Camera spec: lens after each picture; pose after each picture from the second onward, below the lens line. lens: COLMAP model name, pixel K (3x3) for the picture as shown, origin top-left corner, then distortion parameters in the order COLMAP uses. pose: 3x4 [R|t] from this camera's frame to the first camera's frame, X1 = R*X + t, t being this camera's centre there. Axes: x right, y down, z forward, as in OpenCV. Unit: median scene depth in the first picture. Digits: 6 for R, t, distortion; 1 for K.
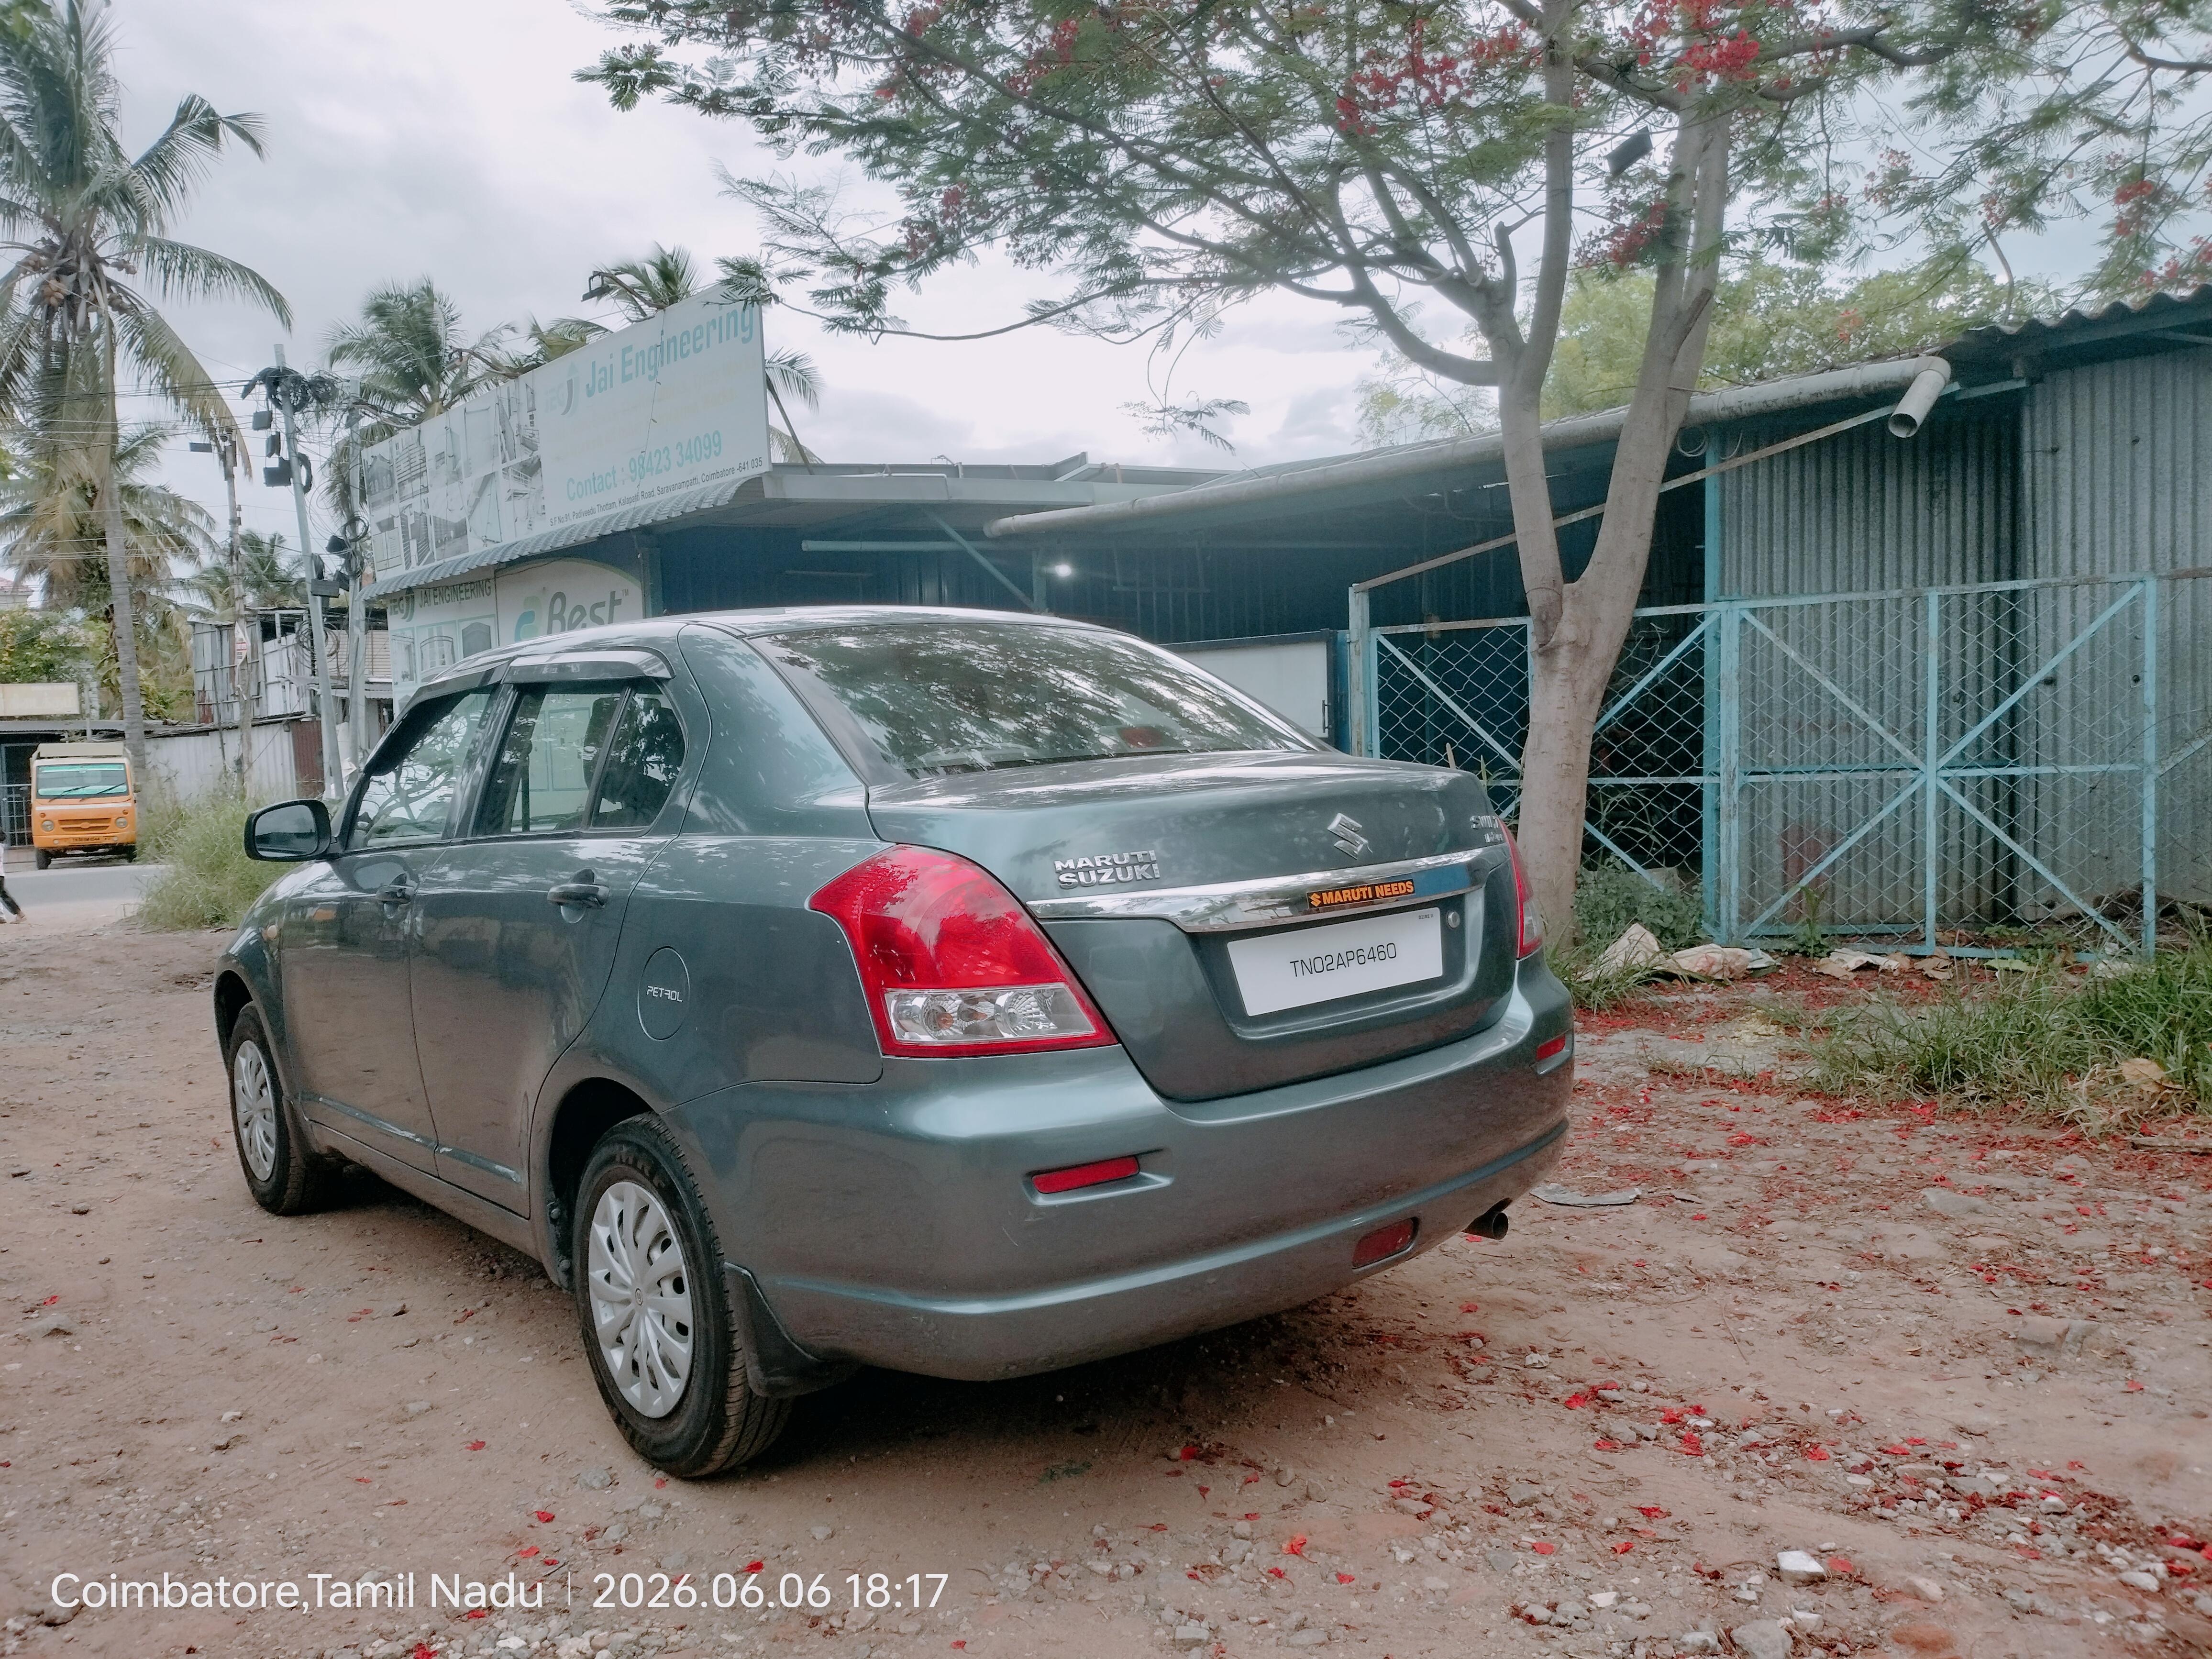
lens RADIAL K [[1627.5, 0, 1106.0], [0, 1627.5, 829.5], [0, 0, 1]] dist [0.076569, -0.087372]
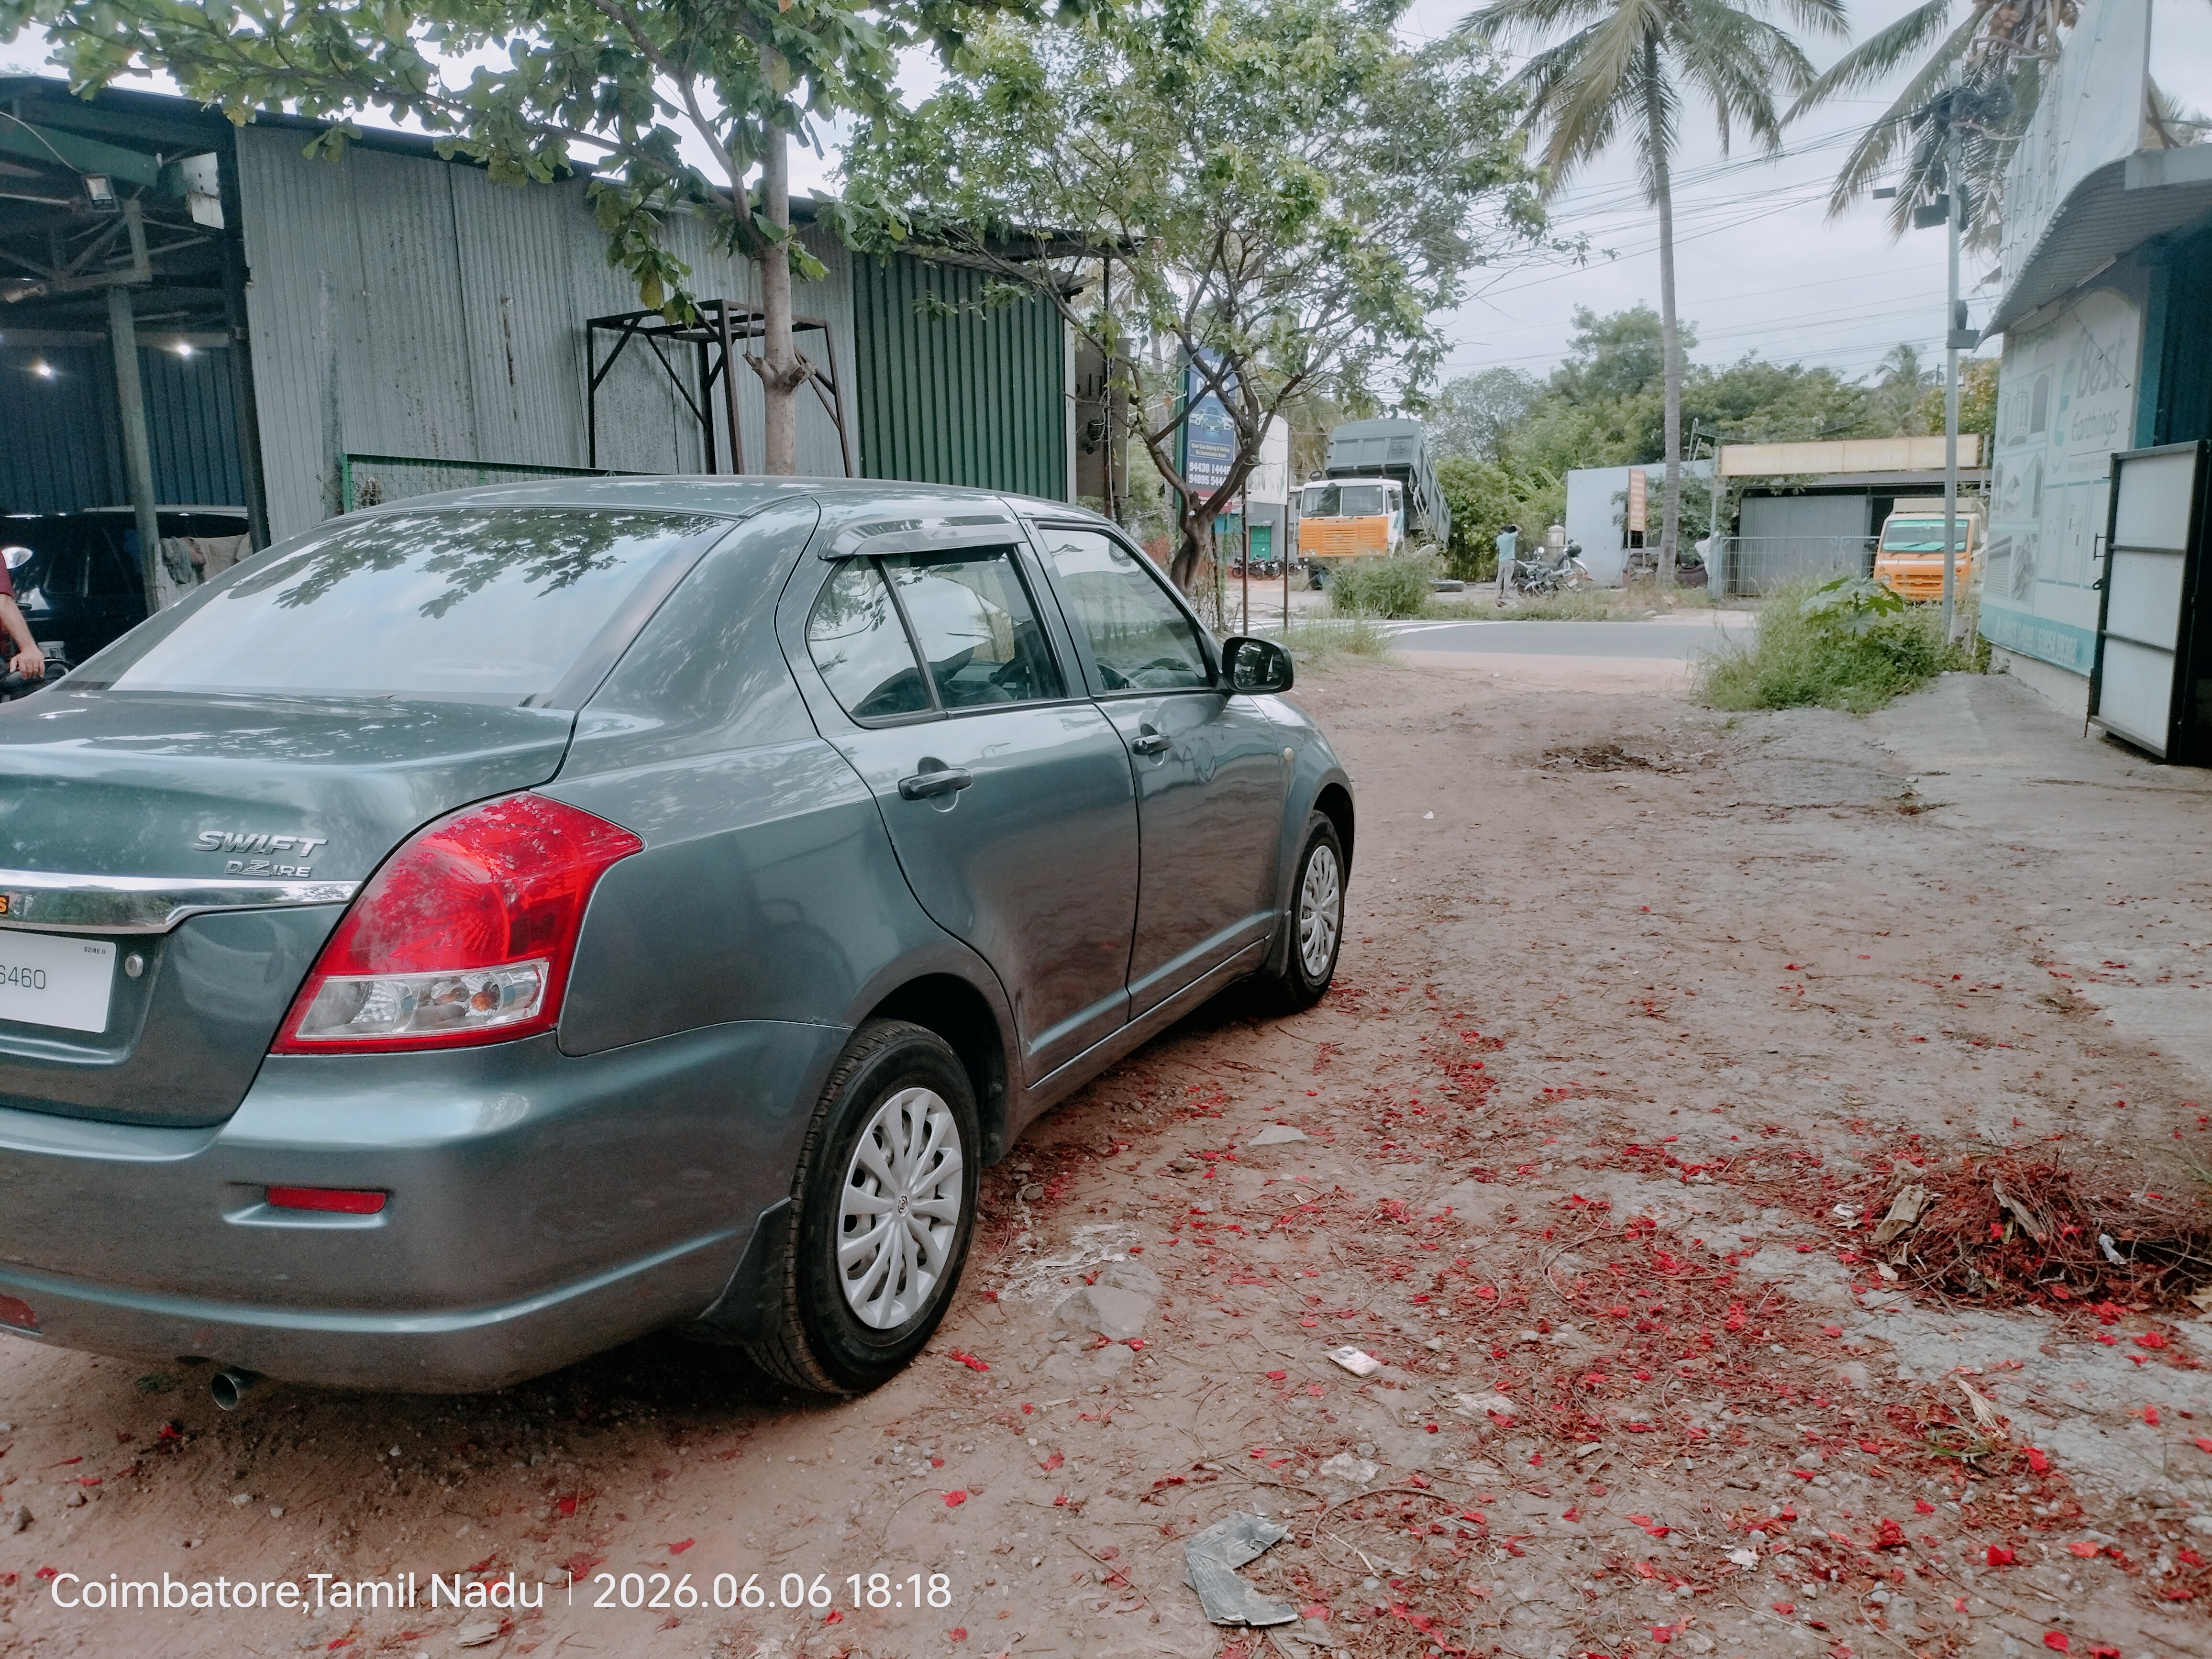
lens RADIAL K [[1627.5, 0, 1106.0], [0, 1627.5, 829.5], [0, 0, 1]] dist [0.076569, -0.087372]
pose [[0.413243, 0.192659, -0.890007, 0.290171], [-0.051917, 0.980758, 0.188198, -0.046436], [0.909140, -0.031565, 0.415293, 0.305061]]
